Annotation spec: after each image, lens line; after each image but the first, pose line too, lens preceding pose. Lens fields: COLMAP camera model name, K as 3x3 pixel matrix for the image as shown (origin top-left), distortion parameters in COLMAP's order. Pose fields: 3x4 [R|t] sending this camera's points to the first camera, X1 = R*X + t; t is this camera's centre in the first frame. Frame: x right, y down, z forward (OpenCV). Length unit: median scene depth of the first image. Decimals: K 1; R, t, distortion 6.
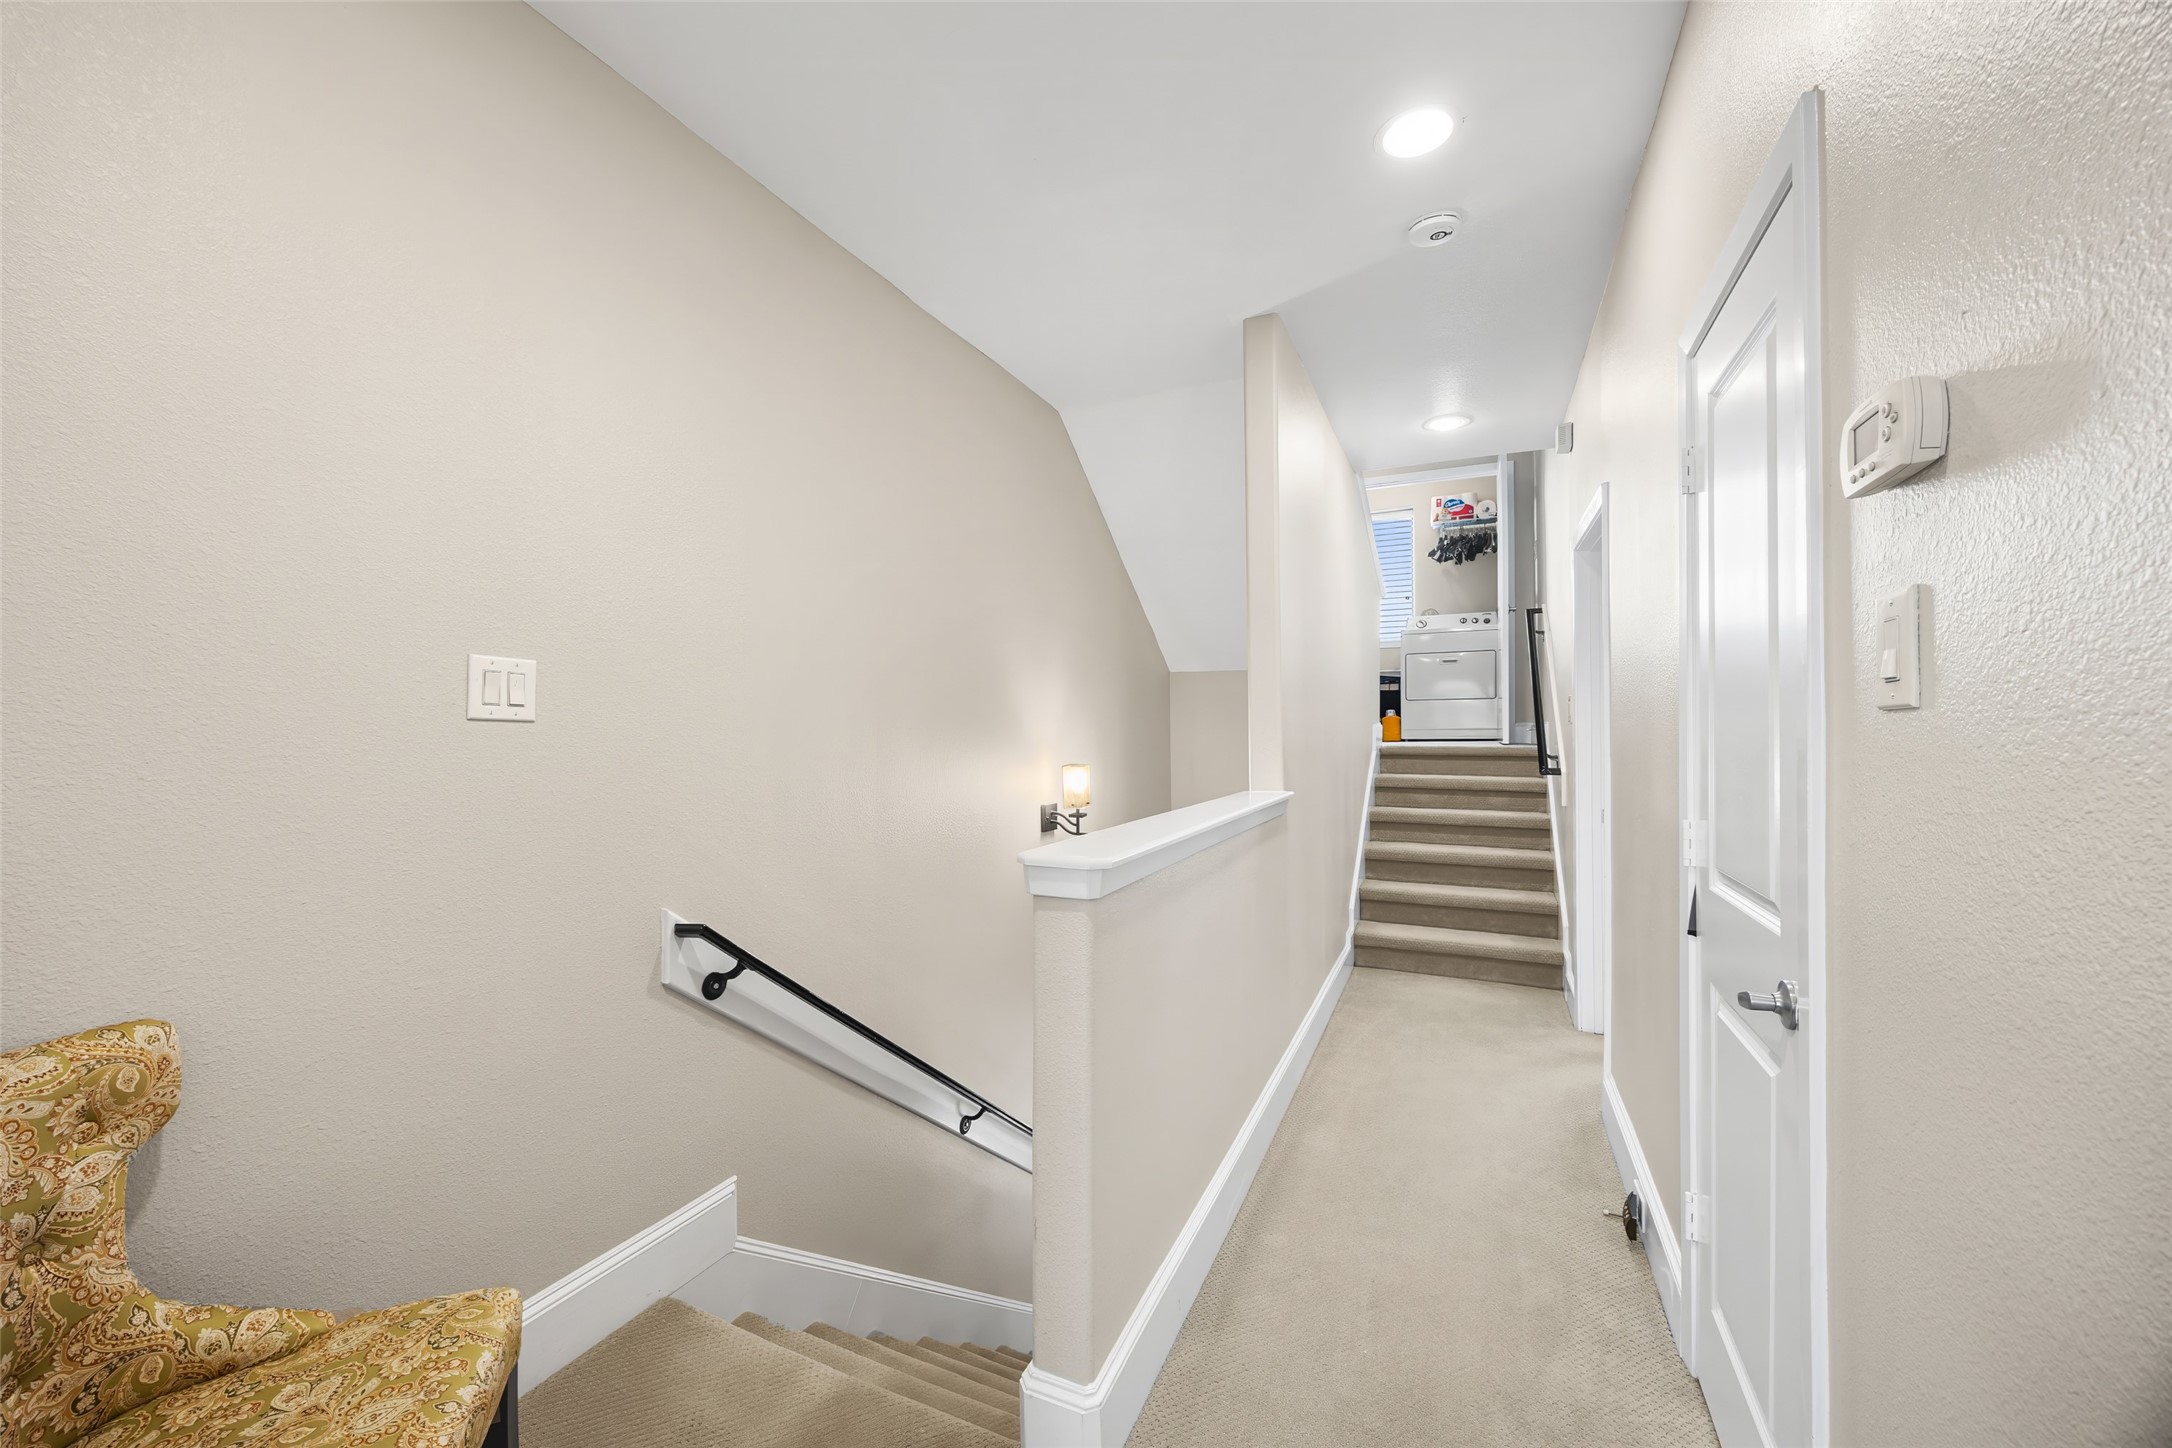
lens RADIAL K [[833.5, 0, 1081.2], [0, 833.5, 720.2], [0, 0, 1]] dist [-0.003687, -0.000217]
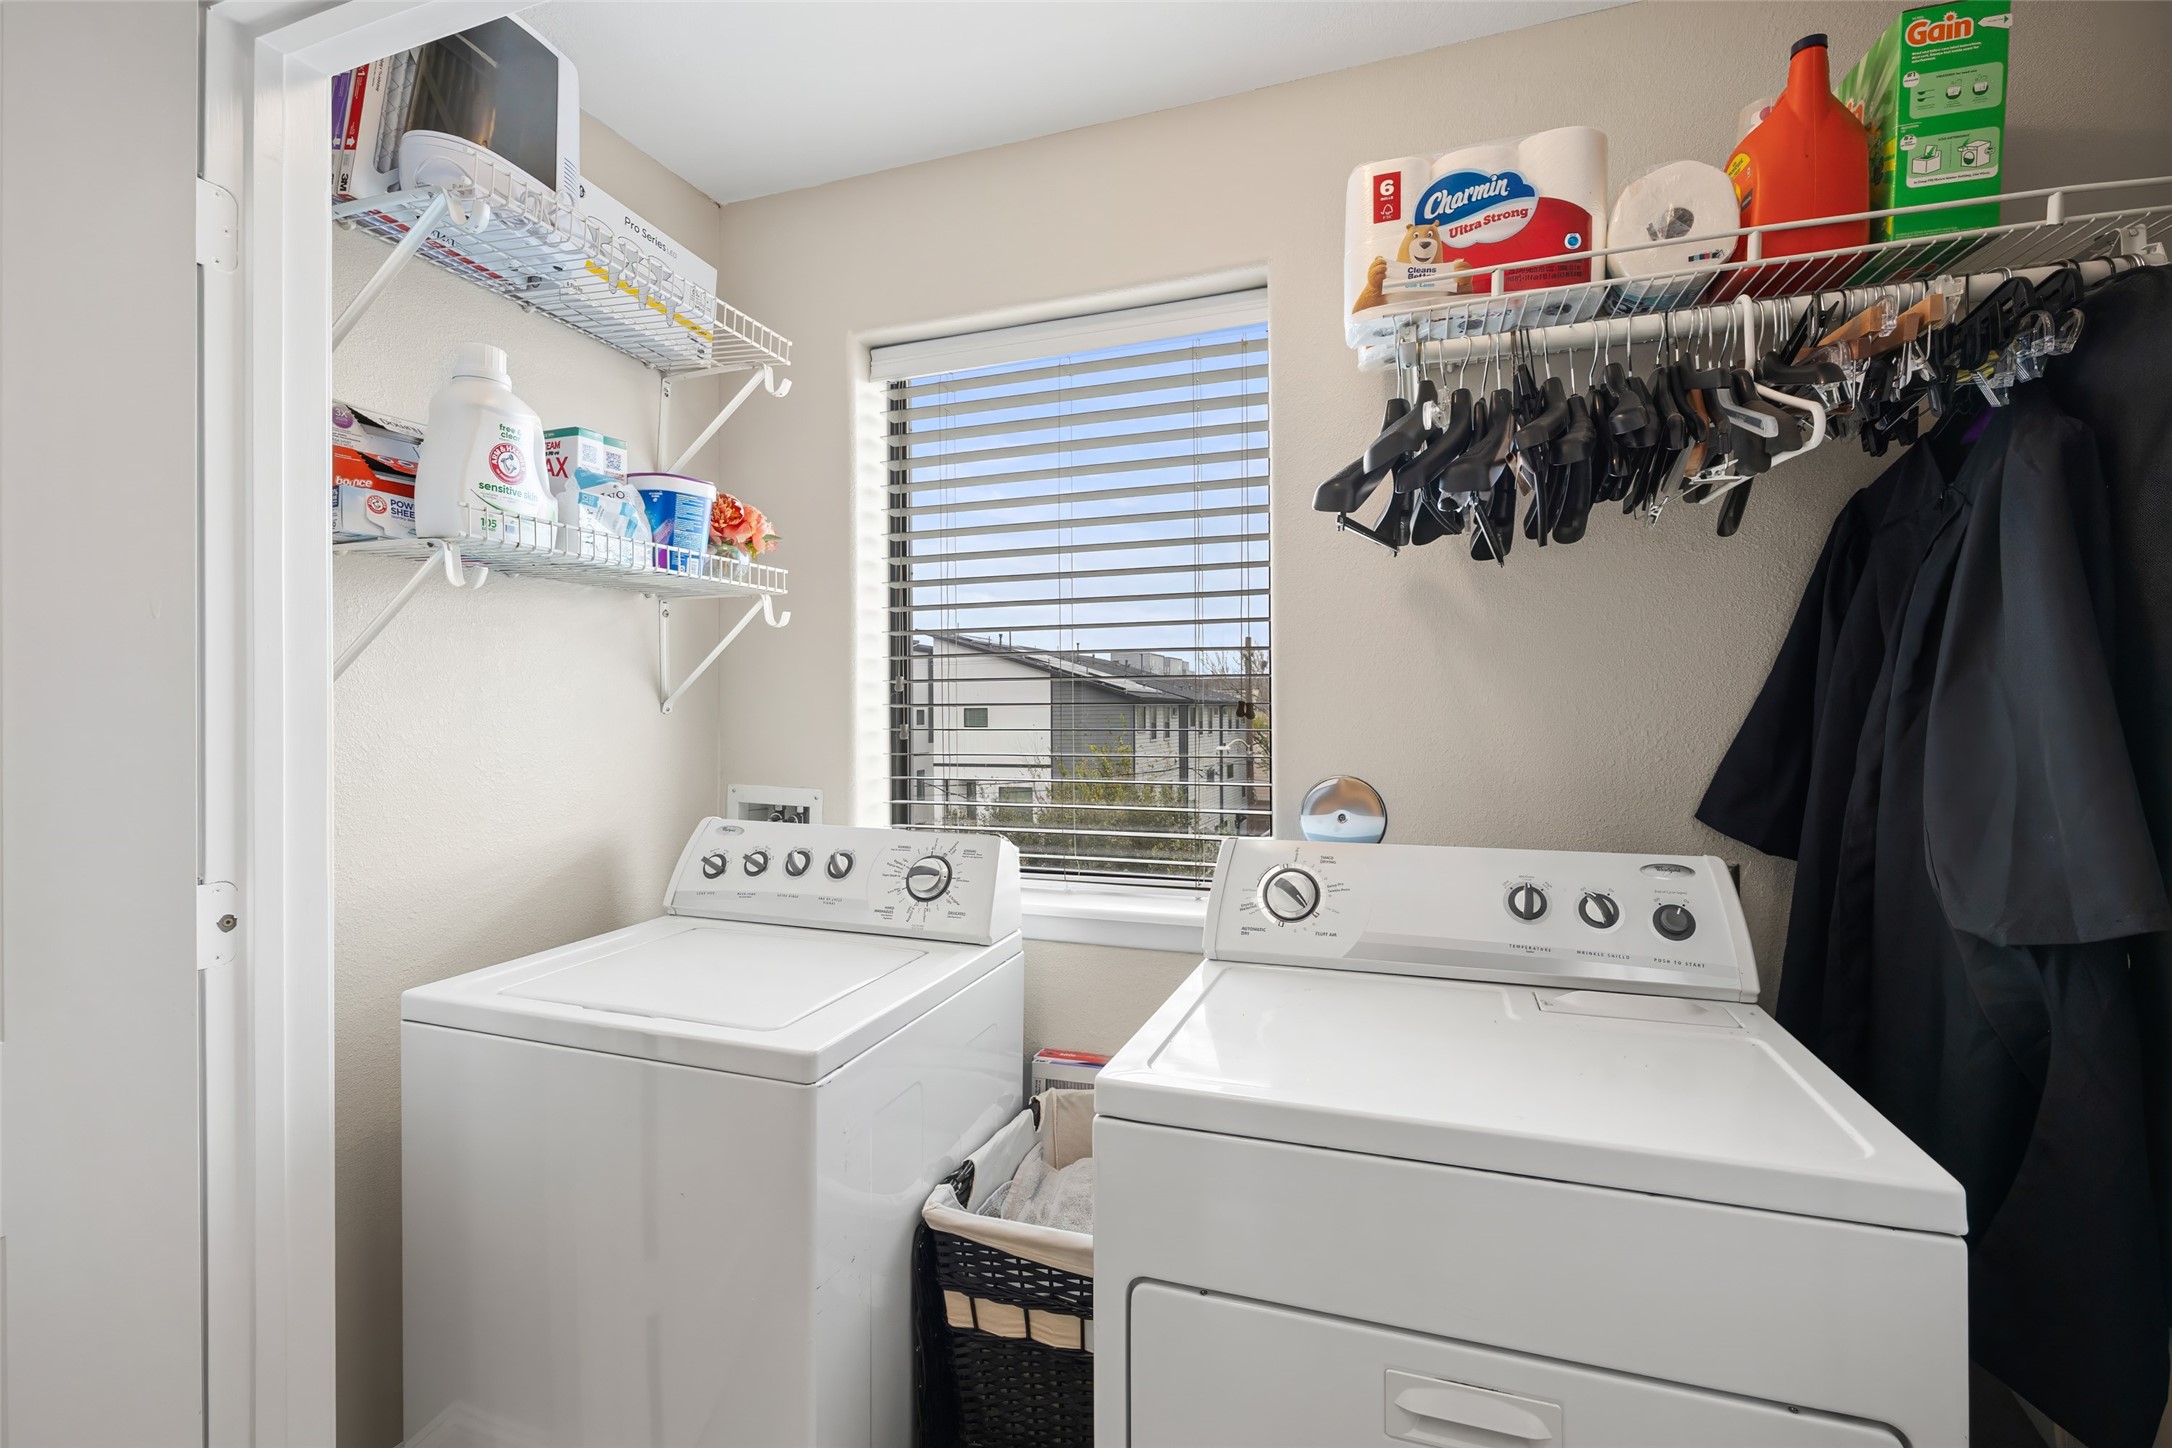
lens RADIAL K [[973.5, 0, 1086.9], [0, 973.5, 722.9], [0, 0, 1]] dist [-0.000246, -0.000007]
pose [[0.995001, -0.000674, 0.099860, 0.352069], [-0.000440, 0.999938, 0.011129, -0.157307], [-0.099862, -0.011117, 0.994939, 0.815598]]
